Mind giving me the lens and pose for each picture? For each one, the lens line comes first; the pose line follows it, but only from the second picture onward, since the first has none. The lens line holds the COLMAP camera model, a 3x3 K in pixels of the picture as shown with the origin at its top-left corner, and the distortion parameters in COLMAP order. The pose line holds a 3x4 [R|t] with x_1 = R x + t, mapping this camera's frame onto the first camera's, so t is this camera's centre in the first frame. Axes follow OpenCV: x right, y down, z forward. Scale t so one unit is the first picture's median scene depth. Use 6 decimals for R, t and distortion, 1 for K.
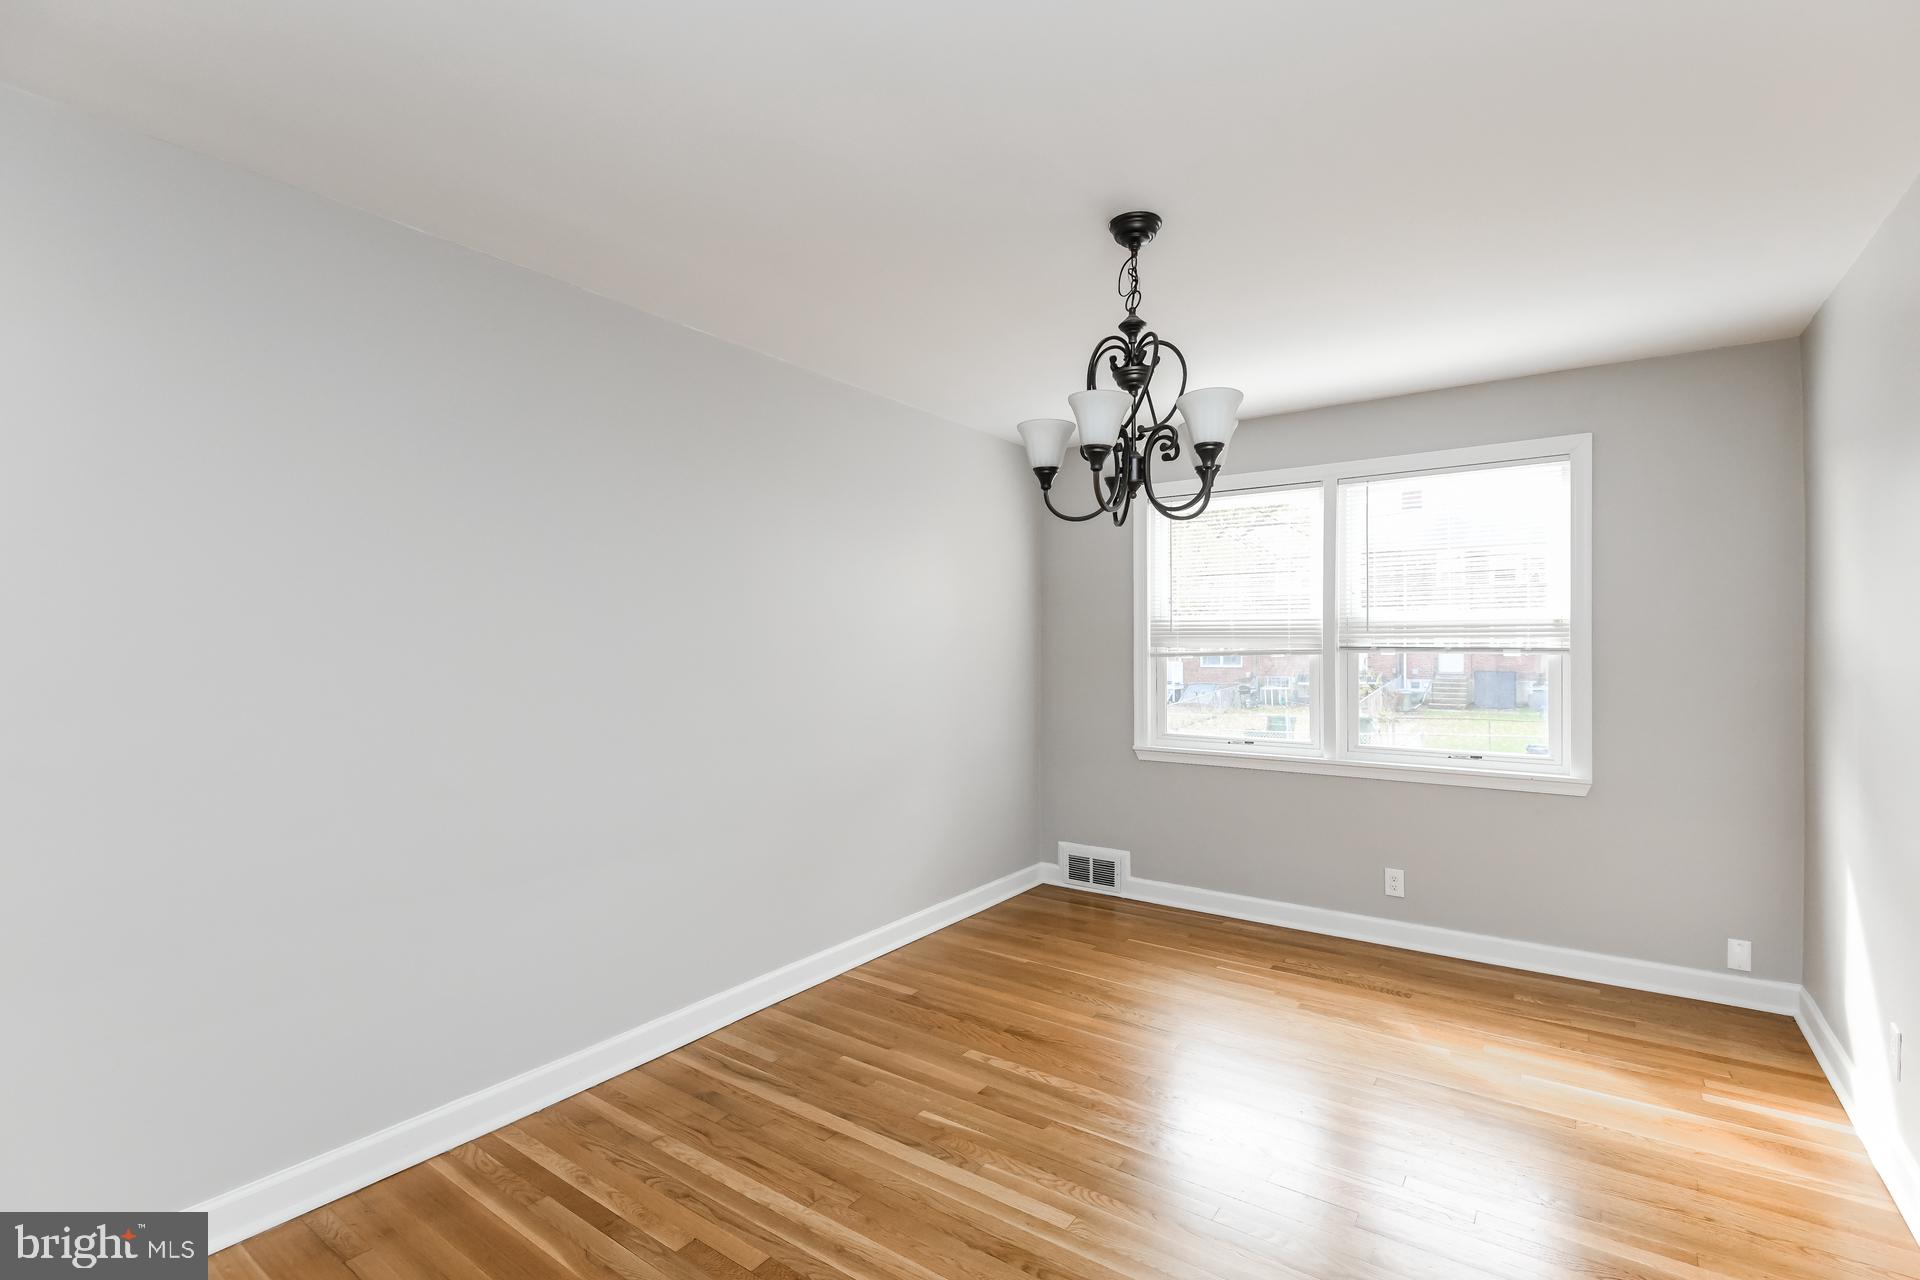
lens RADIAL K [[860.6, 0, 965.1], [0, 860.6, 637.9], [0, 0, 1]] dist [0.009824, -0.007880]
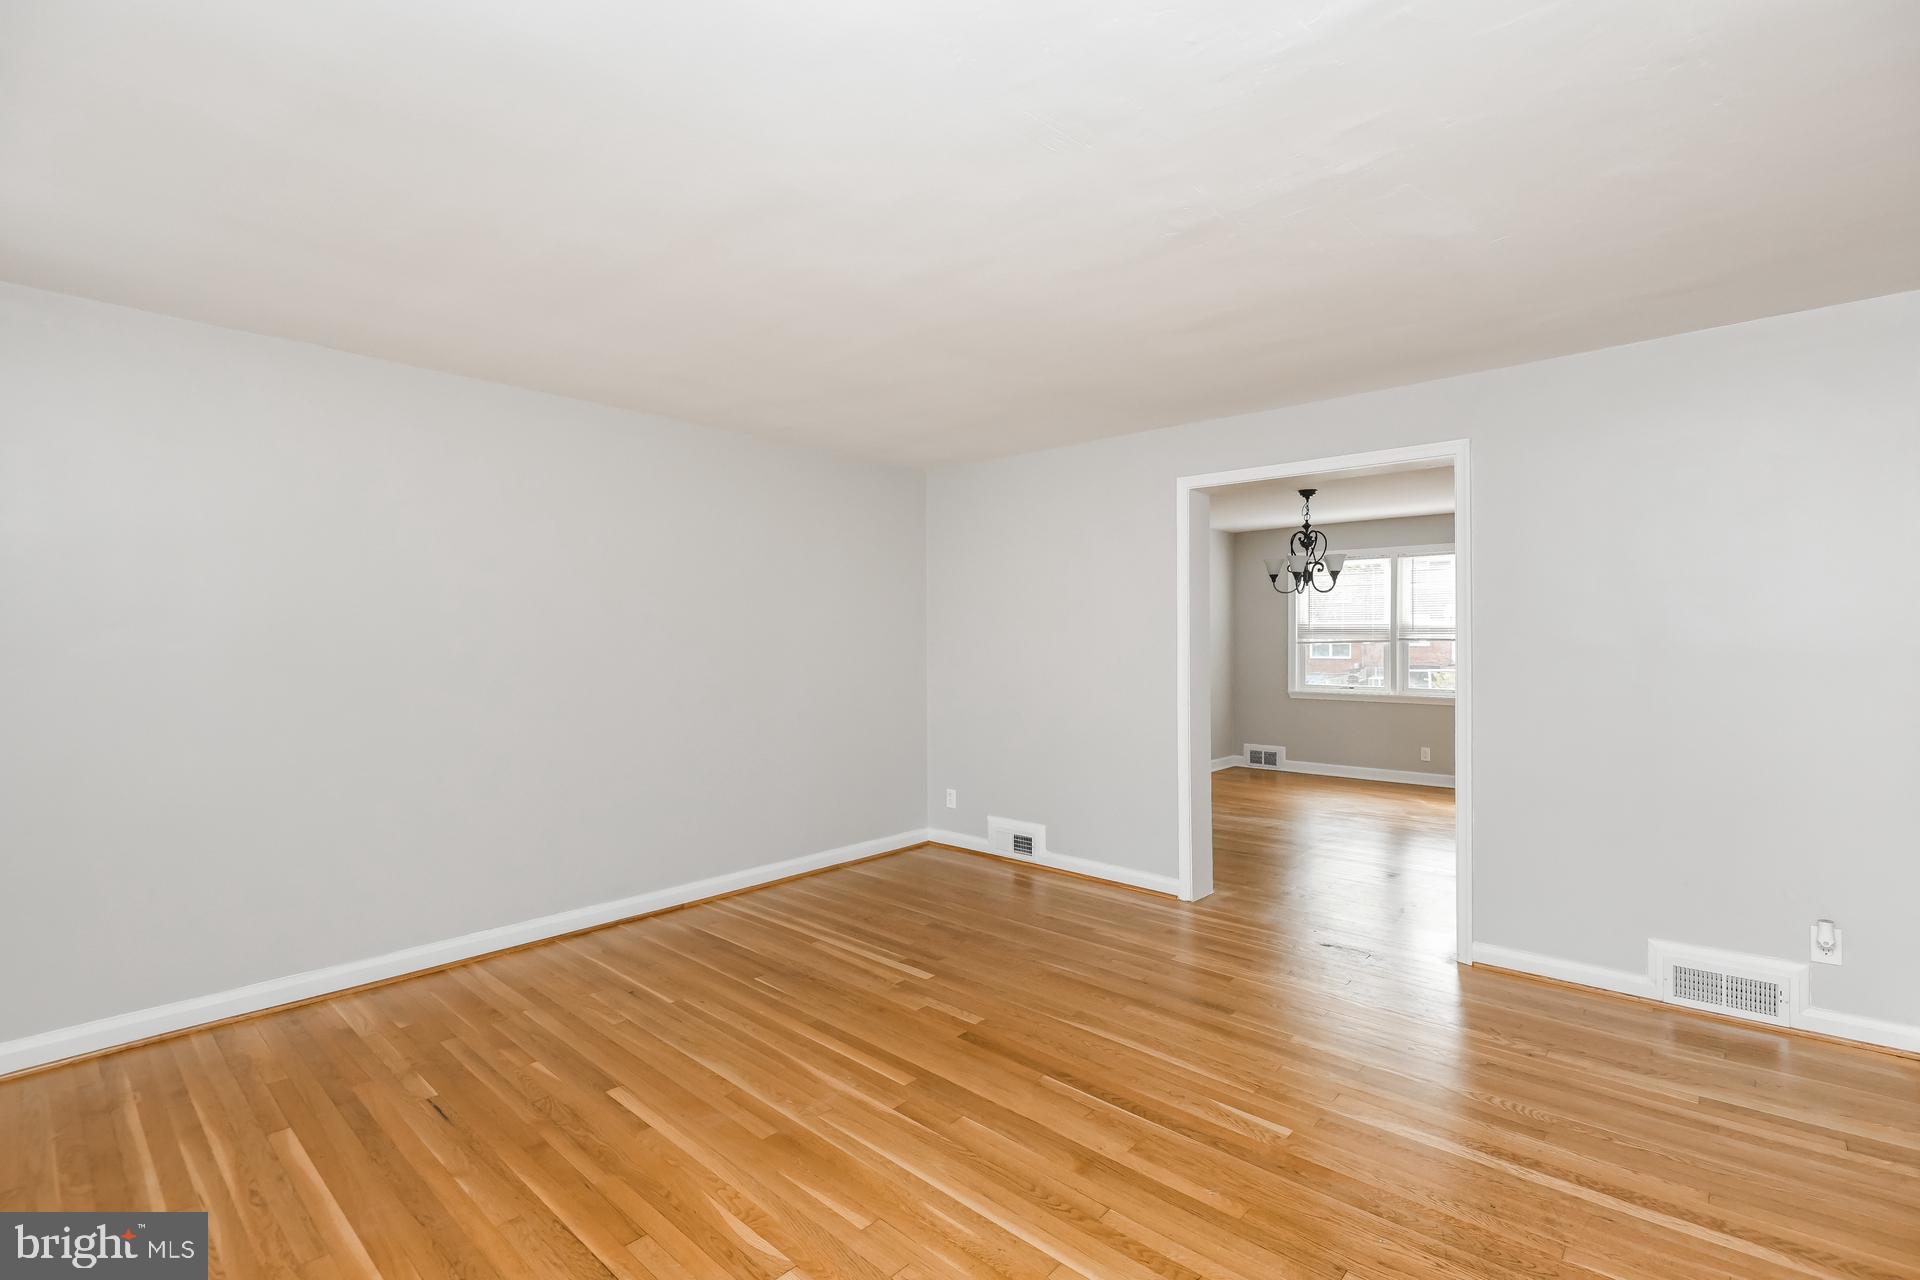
lens RADIAL K [[860.6, 0, 959.4], [0, 860.6, 636.3], [0, 0, 1]] dist [0.009824, -0.007880]
pose [[0.993335, 0.000539, -0.115265, -0.351434], [0.000296, 0.999974, 0.007224, -0.009262], [0.115266, -0.007210, 0.993308, -1.117948]]
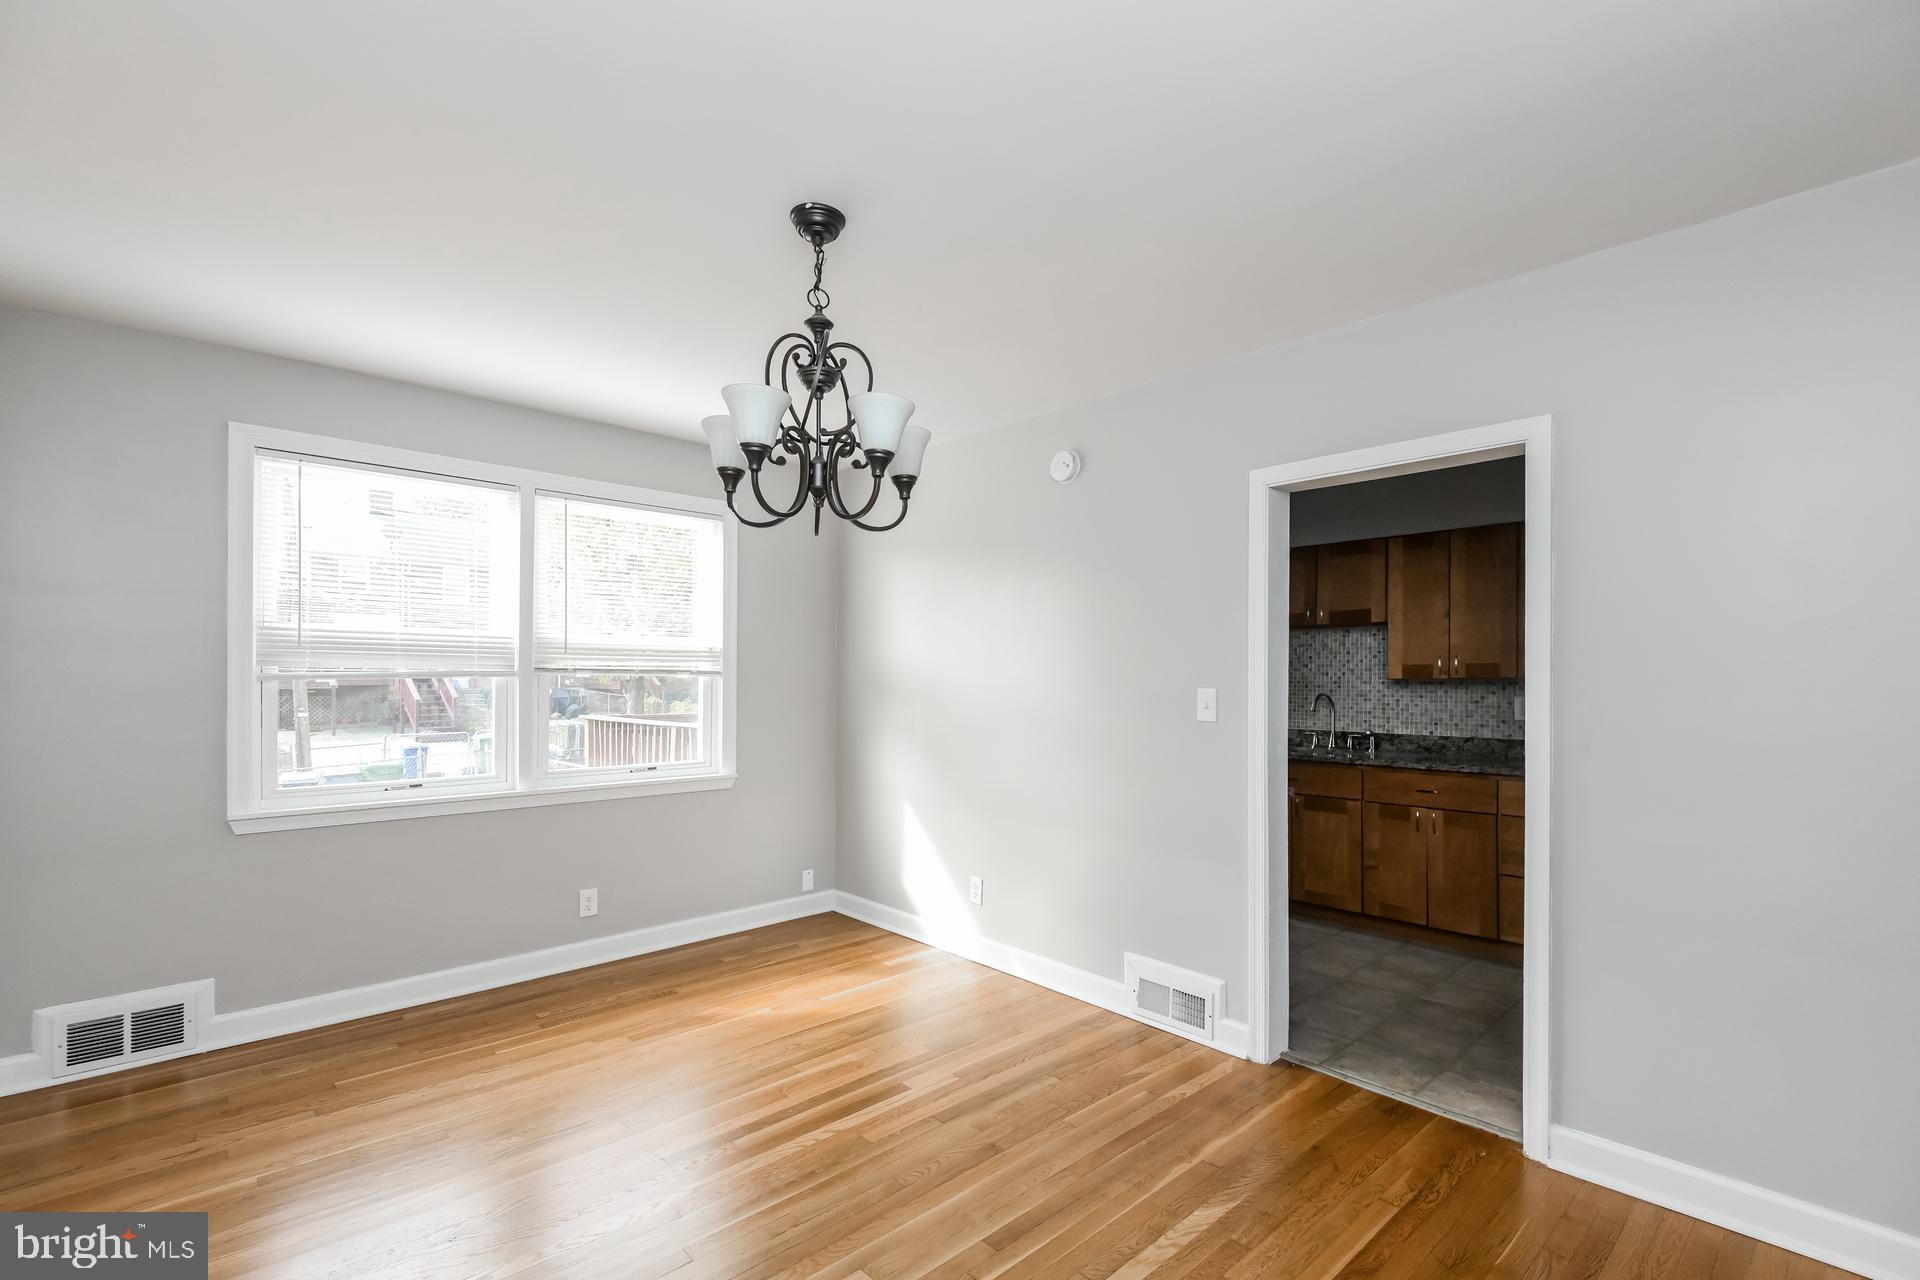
lens RADIAL K [[860.6, 0, 953.7], [0, 860.6, 674.3], [0, 0, 1]] dist [0.009824, -0.007880]
pose [[0.202063, 0.005290, 0.979358, -0.395663], [-0.013189, 0.999909, -0.002680, 0.013469], [-0.979284, -0.012375, 0.202115, 0.372290]]
